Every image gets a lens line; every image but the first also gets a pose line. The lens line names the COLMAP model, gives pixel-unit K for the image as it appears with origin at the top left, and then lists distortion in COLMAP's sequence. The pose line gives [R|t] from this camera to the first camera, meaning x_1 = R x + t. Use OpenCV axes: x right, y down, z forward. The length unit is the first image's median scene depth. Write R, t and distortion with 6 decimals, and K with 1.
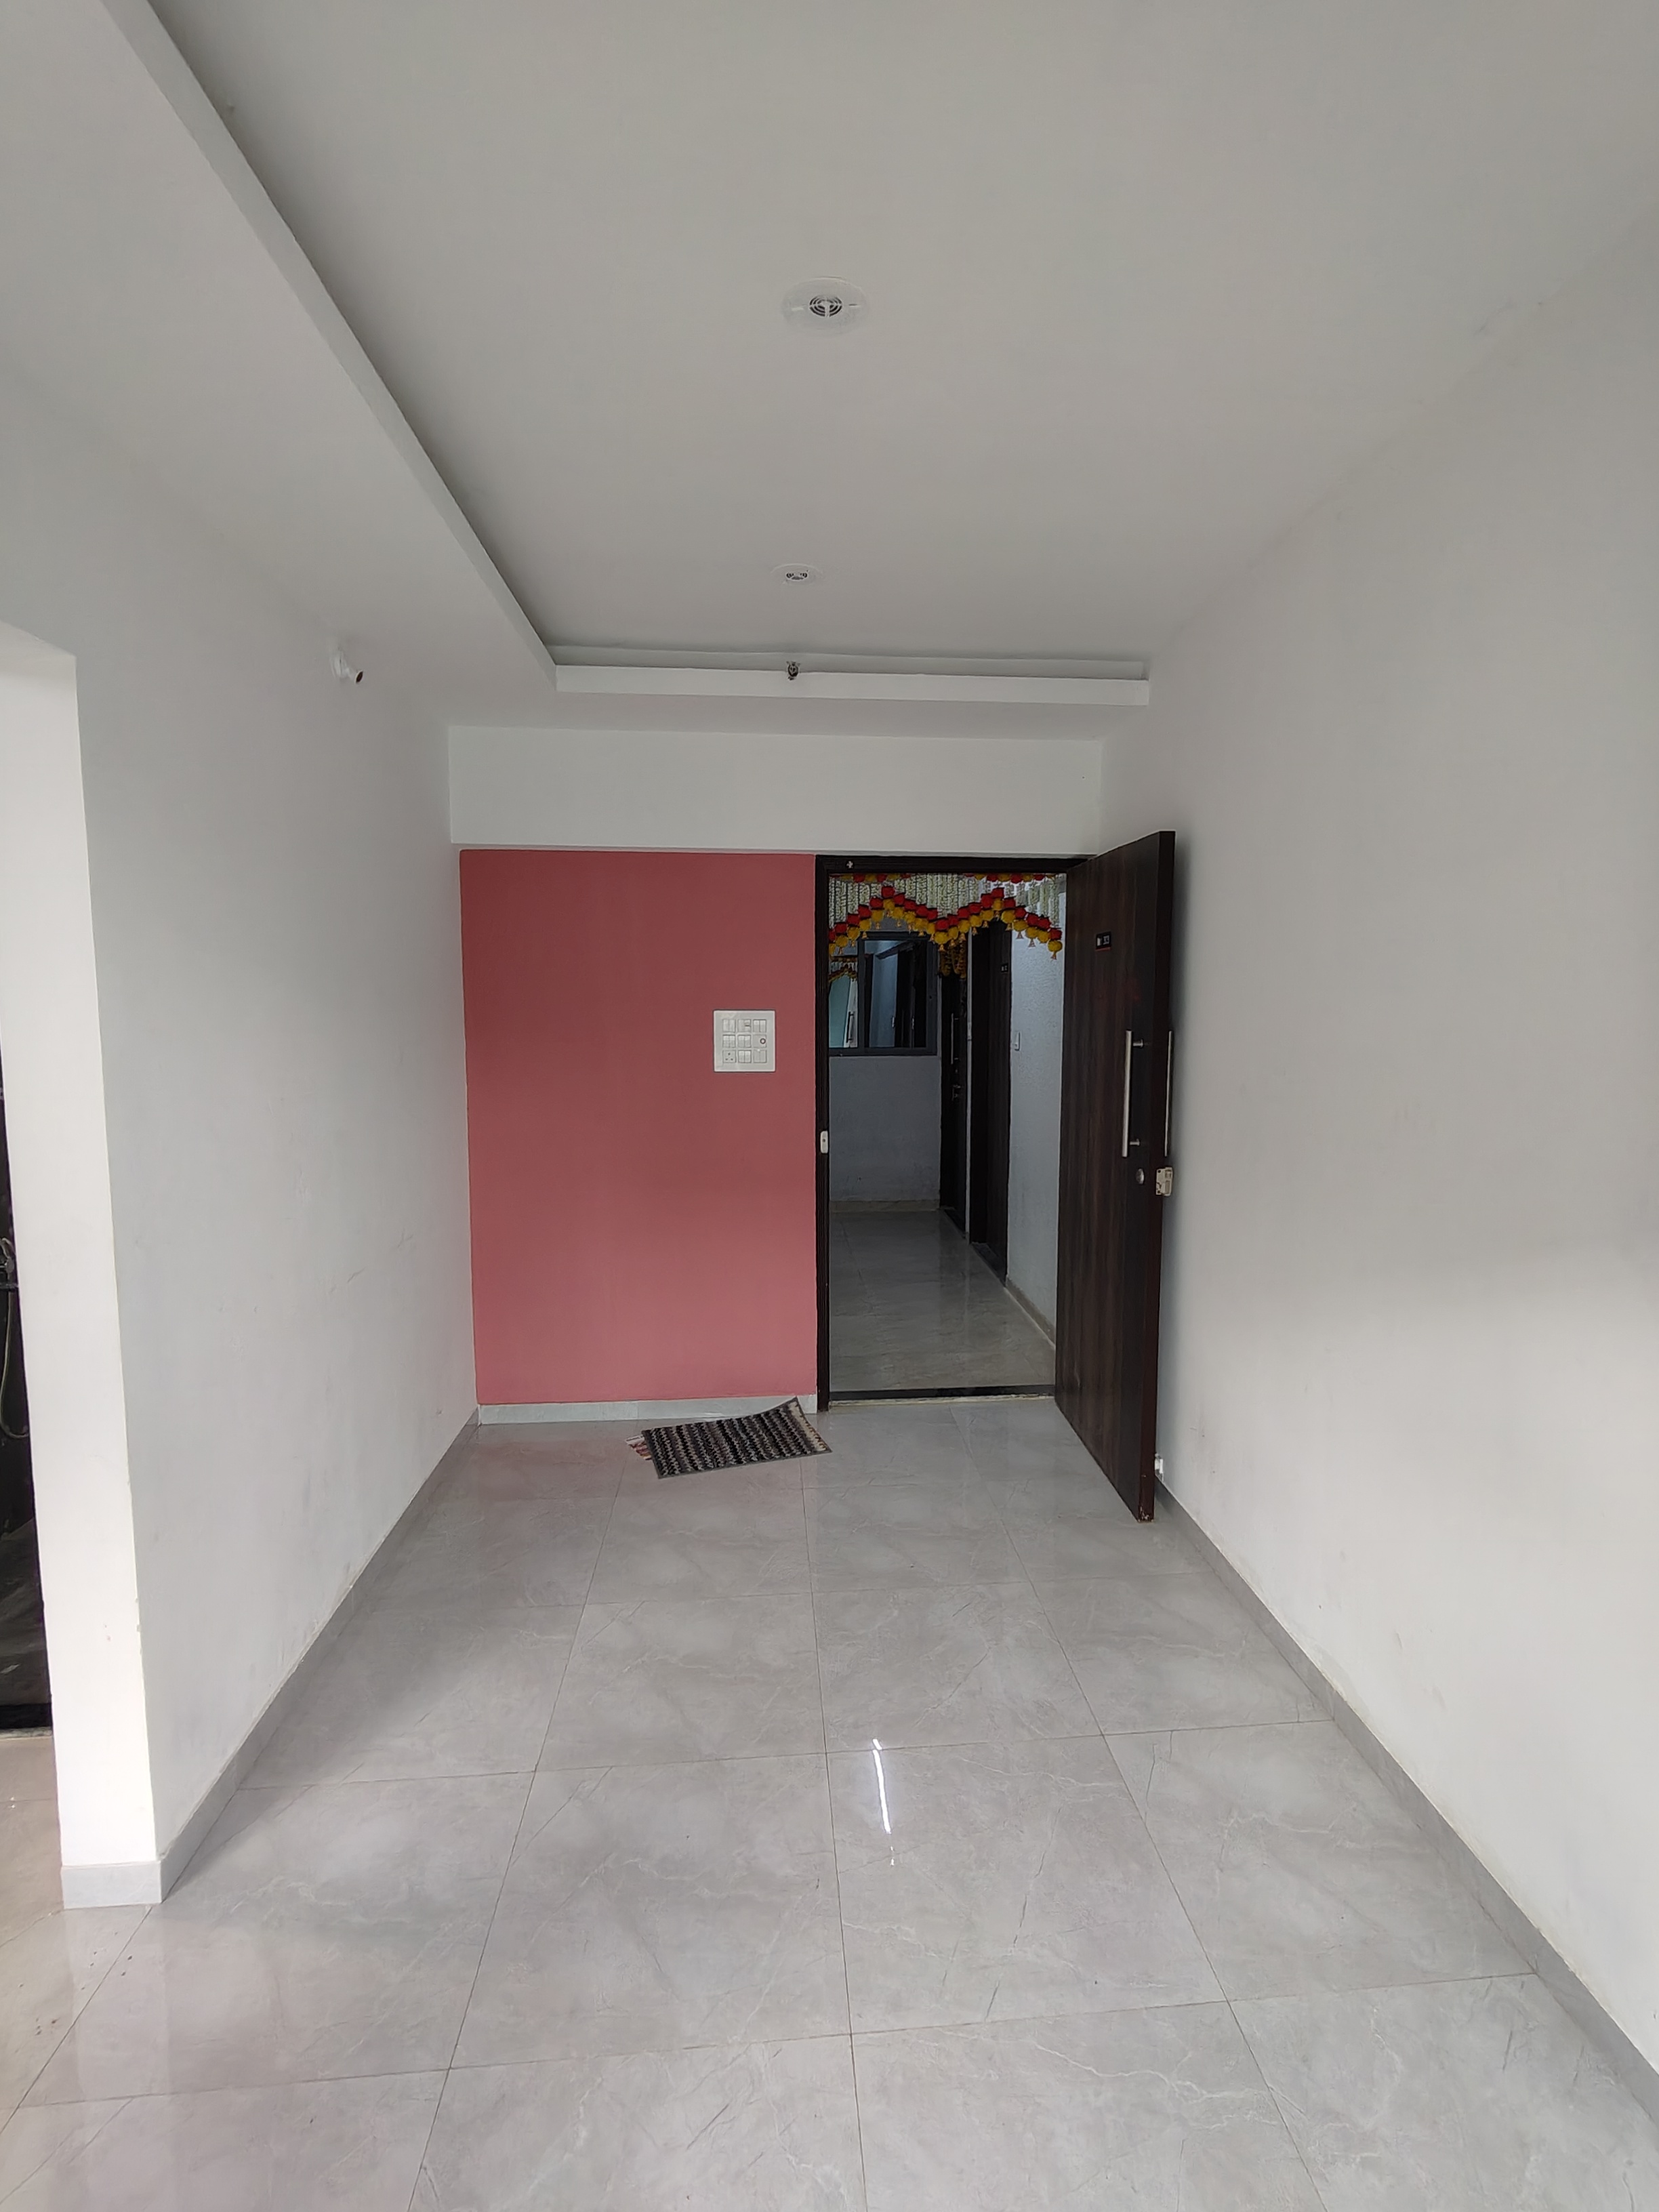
lens RADIAL K [[1017.8, 0, 833.0], [0, 1017.8, 1106.6], [0, 0, 1]] dist [-0.001188, -0.000162]
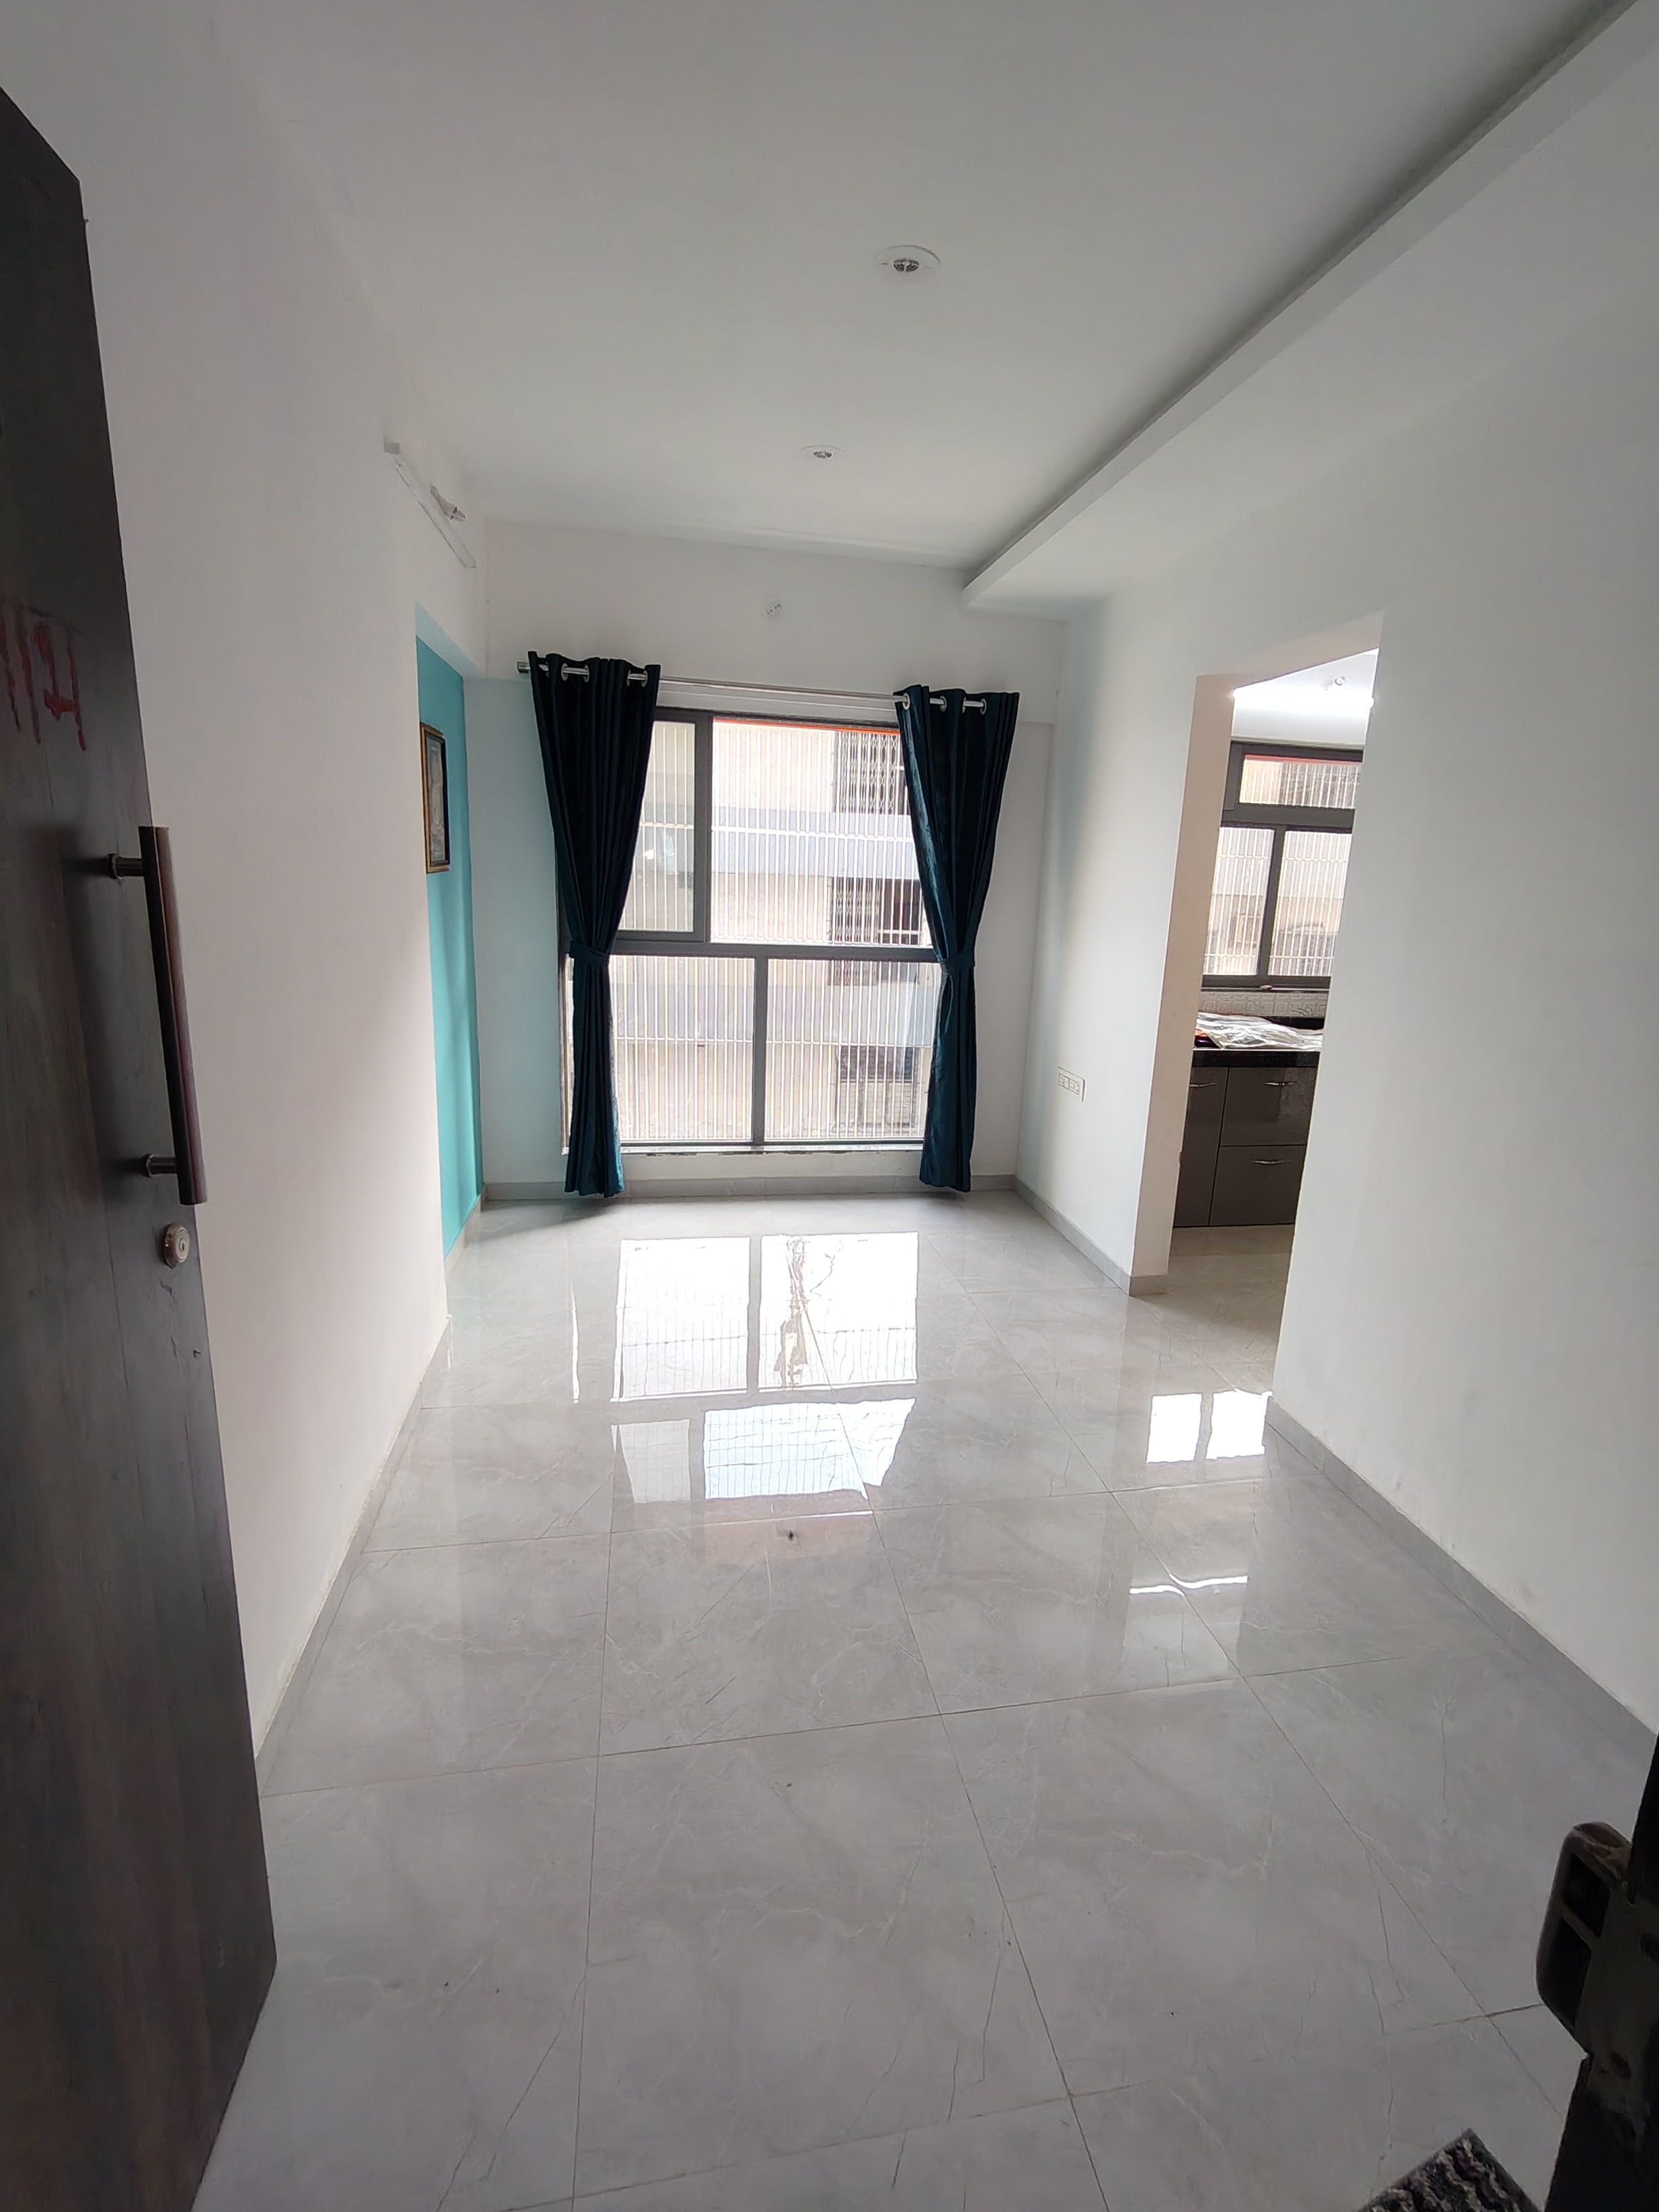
lens RADIAL K [[1017.8, 0, 835.0], [0, 1017.8, 1109.8], [0, 0, 1]] dist [-0.001188, -0.000162]
pose [[-0.994881, -0.009982, -0.100561, 0.126849], [-0.039707, 0.953688, 0.298167, -0.103415], [0.092927, 0.300633, -0.949202, 1.618215]]
